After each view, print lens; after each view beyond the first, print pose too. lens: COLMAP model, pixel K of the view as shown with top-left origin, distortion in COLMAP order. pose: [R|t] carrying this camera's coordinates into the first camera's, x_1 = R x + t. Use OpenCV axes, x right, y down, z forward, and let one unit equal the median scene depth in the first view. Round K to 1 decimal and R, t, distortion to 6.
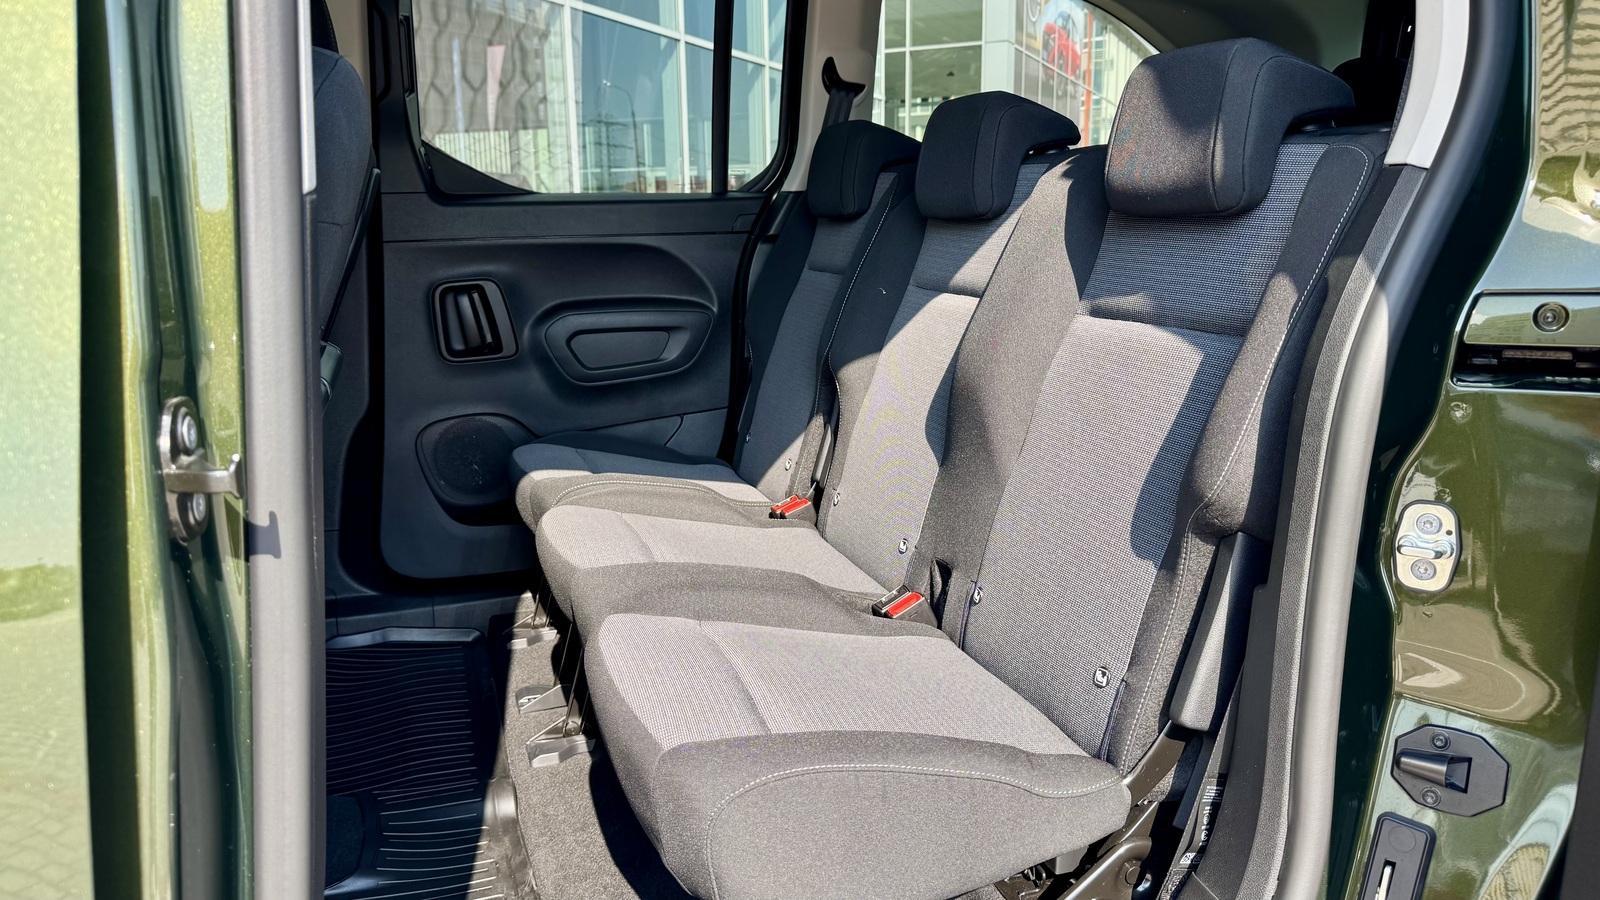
lens RADIAL K [[1110.3, 0, 800.0], [0, 1110.3, 450.0], [0, 0, 1]] dist [0.172820, -0.284054]
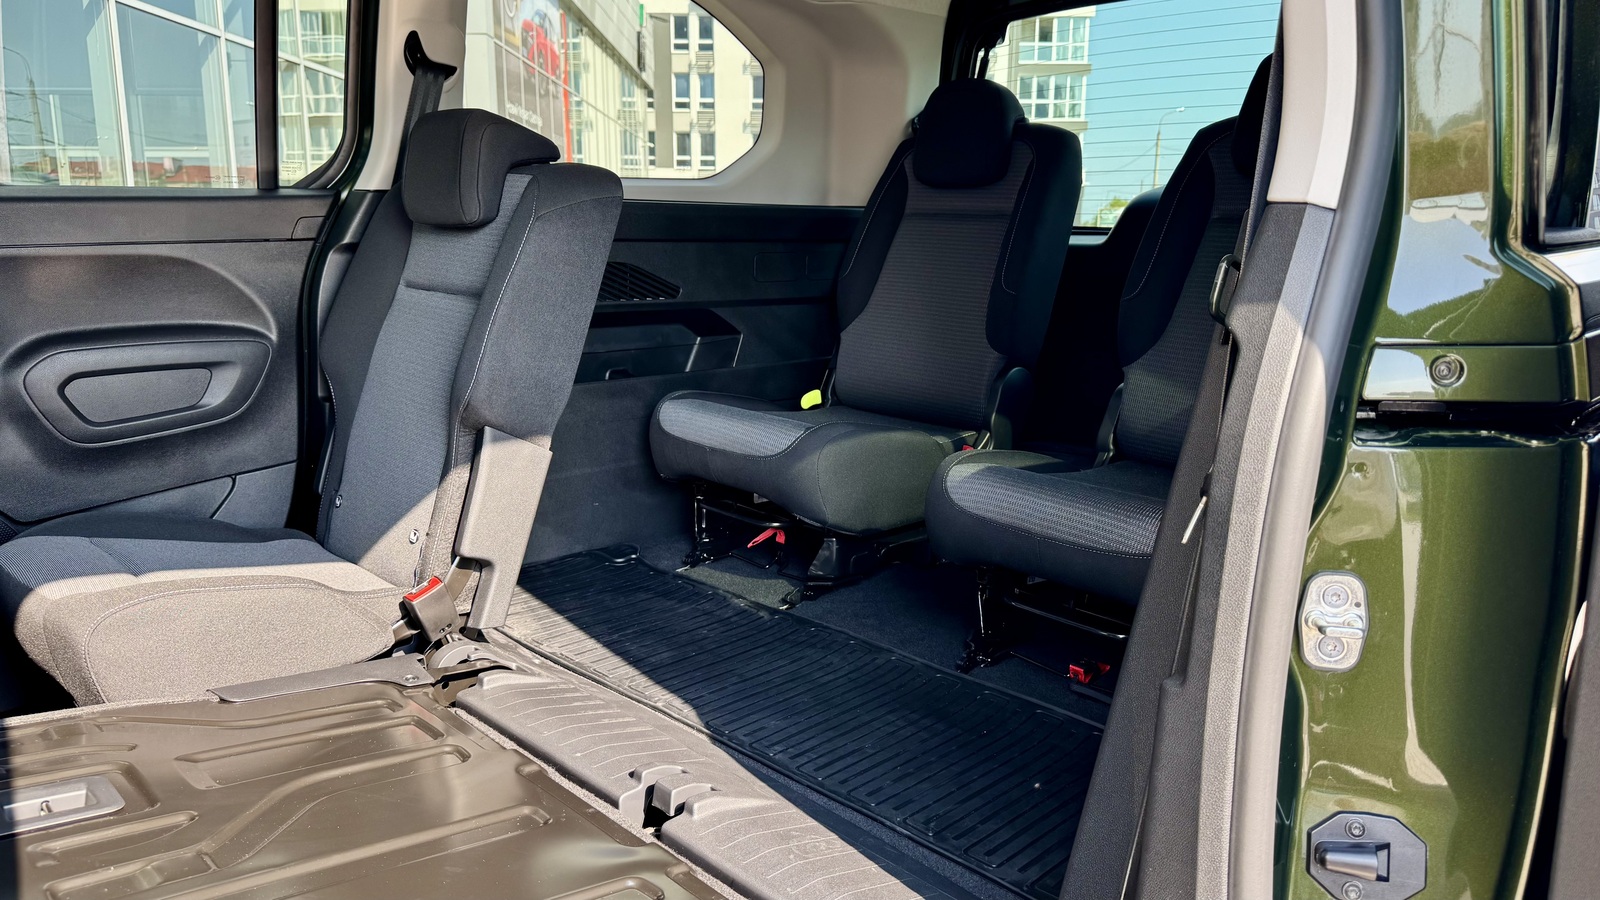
lens RADIAL K [[1143.5, 0, 804.3], [0, 1143.5, 452.6], [0, 0, 1]] dist [0.004545, -0.006313]
pose [[0.908687, -0.067349, 0.412010, -0.076912], [0.066956, 0.997637, 0.015406, -0.034676], [-0.412074, 0.013587, 0.911049, 0.125513]]
